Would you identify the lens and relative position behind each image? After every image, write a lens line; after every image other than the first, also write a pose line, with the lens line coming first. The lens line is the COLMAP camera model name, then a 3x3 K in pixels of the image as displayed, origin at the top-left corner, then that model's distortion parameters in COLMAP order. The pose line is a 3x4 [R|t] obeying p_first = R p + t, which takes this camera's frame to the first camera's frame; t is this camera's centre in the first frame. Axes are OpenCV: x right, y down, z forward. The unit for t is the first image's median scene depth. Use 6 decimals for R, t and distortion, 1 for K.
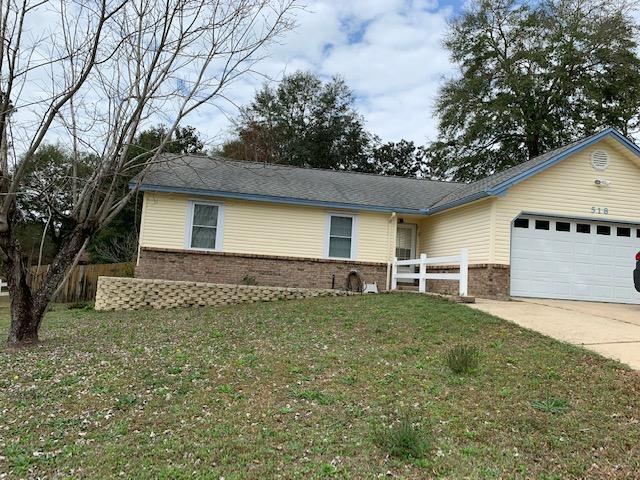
lens RADIAL K [[485.6, 0, 319.8], [0, 485.6, 238.9], [0, 0, 1]] dist [0.014919, 0.002092]
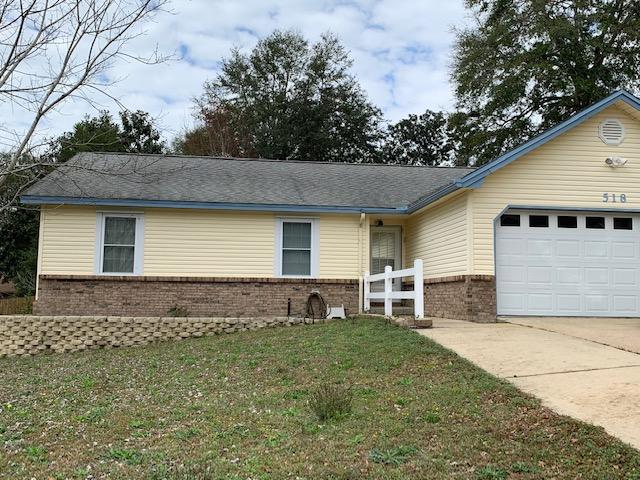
lens RADIAL K [[649.3, 0, 320.3], [0, 649.3, 240.2], [0, 0, 1]] dist [0.017766, 0.000000]
pose [[0.997400, -0.053721, -0.048032, 0.133567], [0.053254, 0.998521, -0.010944, -0.004536], [0.048548, 0.008357, 0.998786, -0.034259]]
